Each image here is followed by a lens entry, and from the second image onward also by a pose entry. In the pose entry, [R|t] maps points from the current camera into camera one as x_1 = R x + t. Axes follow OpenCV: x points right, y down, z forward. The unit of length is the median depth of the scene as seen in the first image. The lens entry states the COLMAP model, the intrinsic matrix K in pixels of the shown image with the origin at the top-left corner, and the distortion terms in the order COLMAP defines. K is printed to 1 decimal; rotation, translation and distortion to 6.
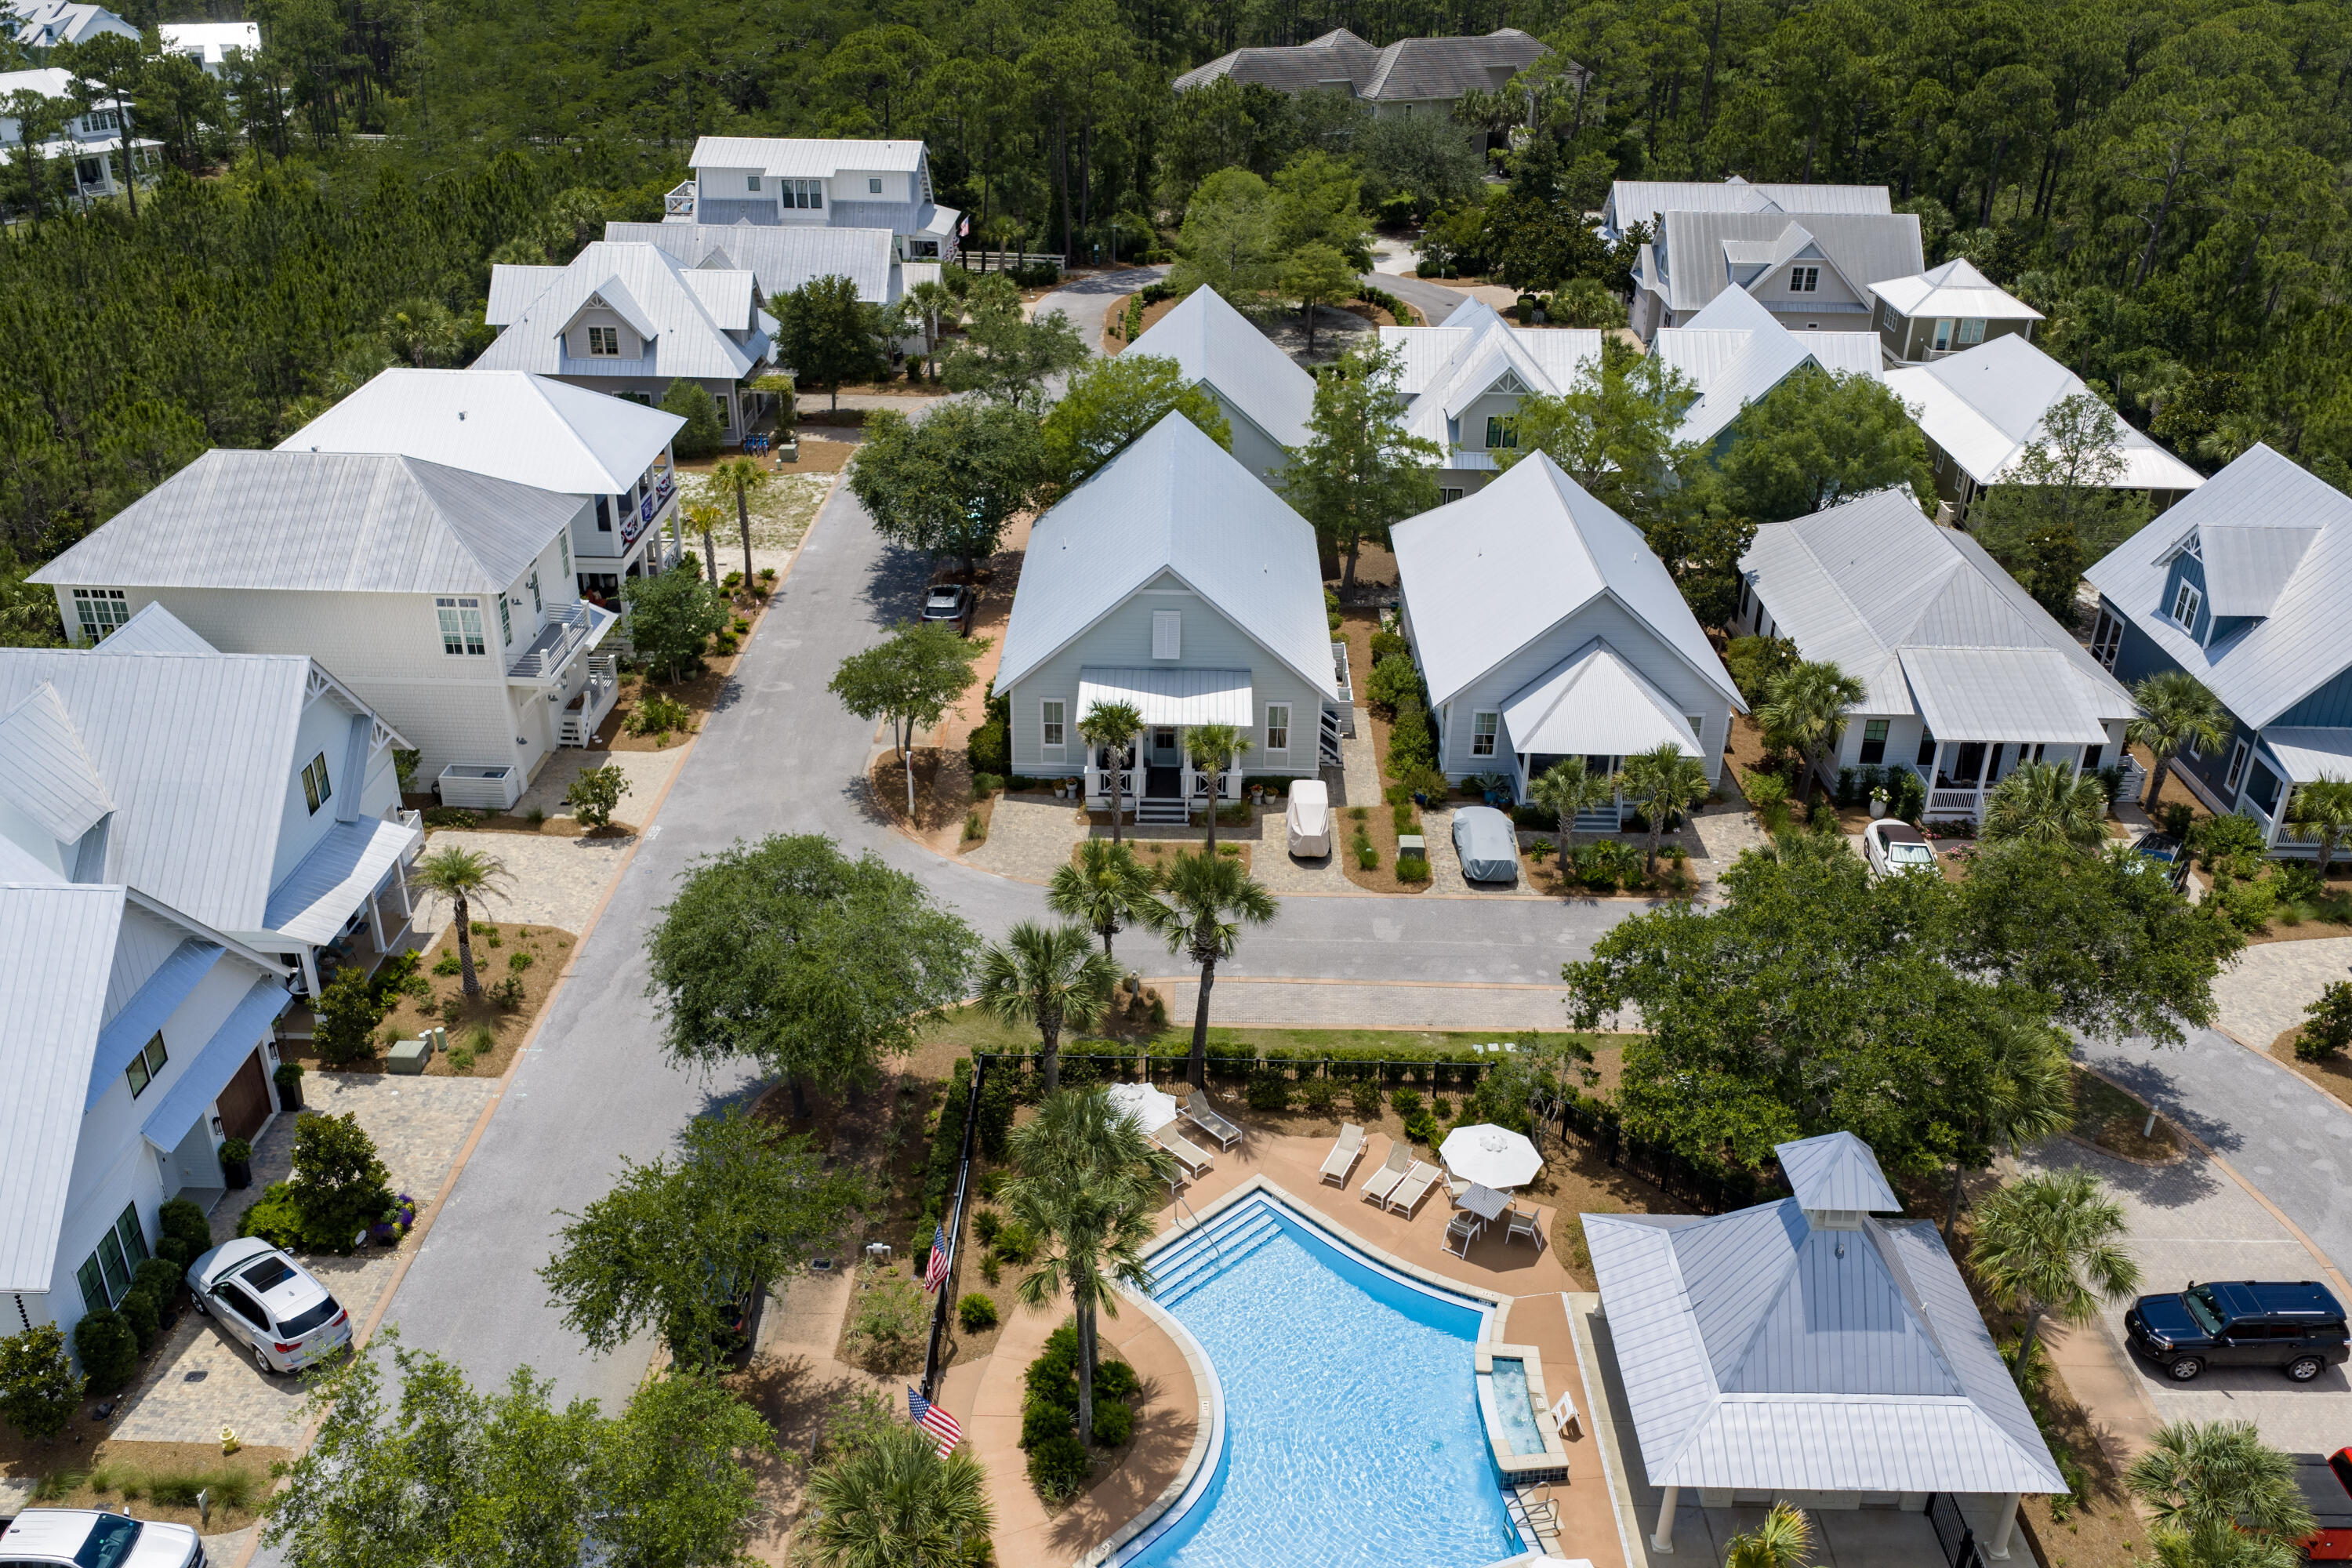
lens RADIAL K [[1948.3, 0, 1182.7], [0, 1948.3, 787.4], [0, 0, 1]] dist [0.015059, -0.026444]
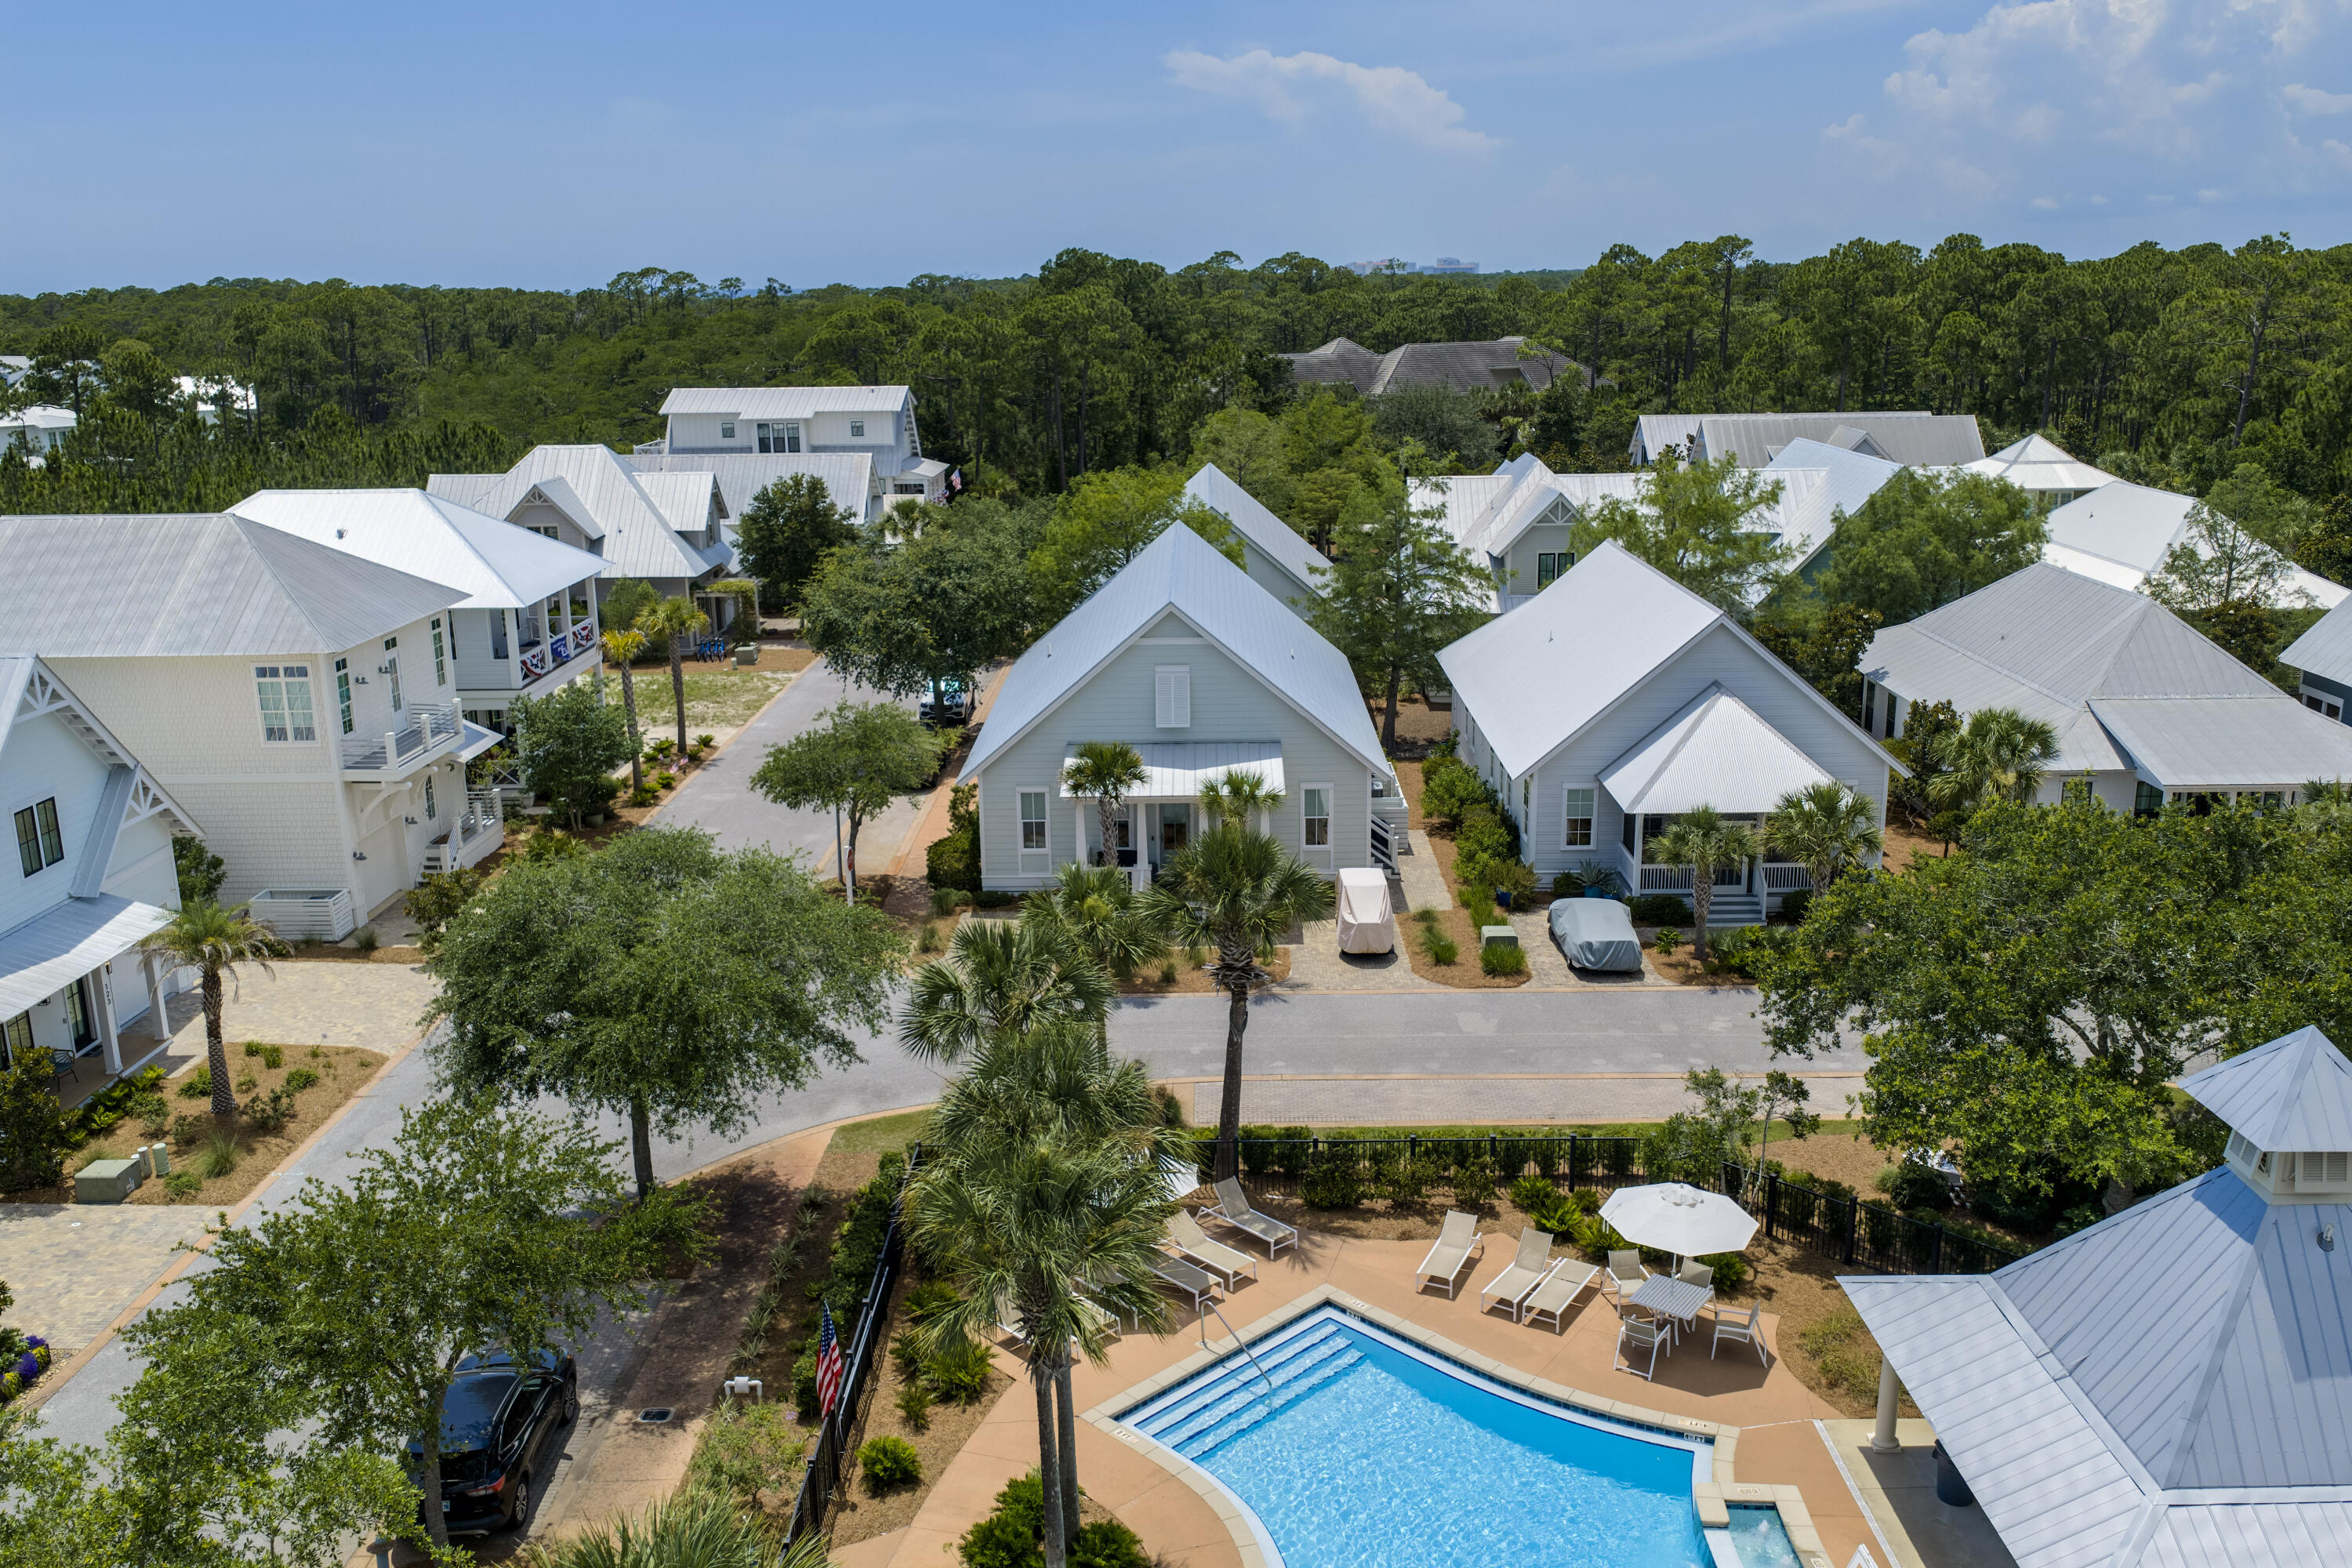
lens RADIAL K [[1948.3, 0, 1182.7], [0, 1948.3, 787.4], [0, 0, 1]] dist [0.015059, -0.026444]
pose [[0.999547, -0.029562, -0.005726, -0.000674], [0.027600, 0.975498, -0.218272, 0.129256], [0.012038, 0.218015, 0.975871, 0.225570]]
